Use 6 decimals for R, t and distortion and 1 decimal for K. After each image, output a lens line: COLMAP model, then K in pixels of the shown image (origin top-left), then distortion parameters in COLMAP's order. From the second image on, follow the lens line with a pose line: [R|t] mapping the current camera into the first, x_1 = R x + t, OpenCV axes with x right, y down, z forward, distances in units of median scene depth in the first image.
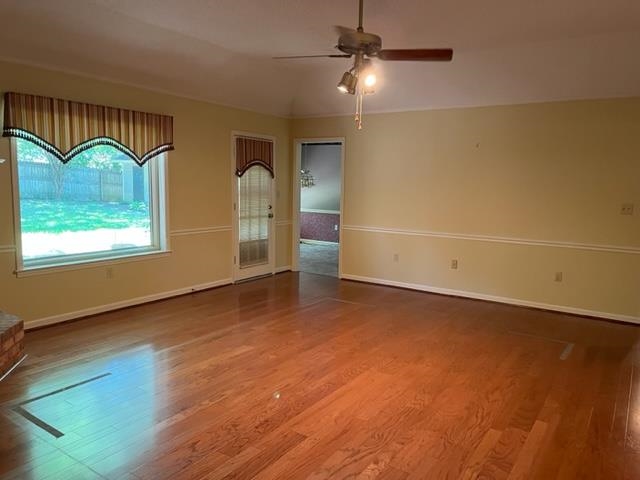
lens RADIAL K [[483.6, 0, 320.0], [0, 483.6, 240.0], [0, 0, 1]] dist [0.081019, -0.115720]
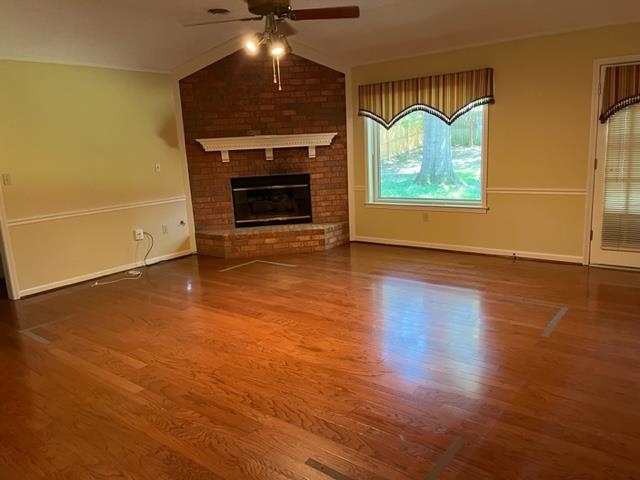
lens RADIAL K [[483.6, 0, 320.0], [0, 483.6, 240.0], [0, 0, 1]] dist [0.081019, -0.115720]
pose [[-0.076124, 0.179085, -0.980884, 0.803813], [-0.070100, 0.980343, 0.184427, -0.083173], [0.994631, 0.082799, -0.062074, 0.836113]]
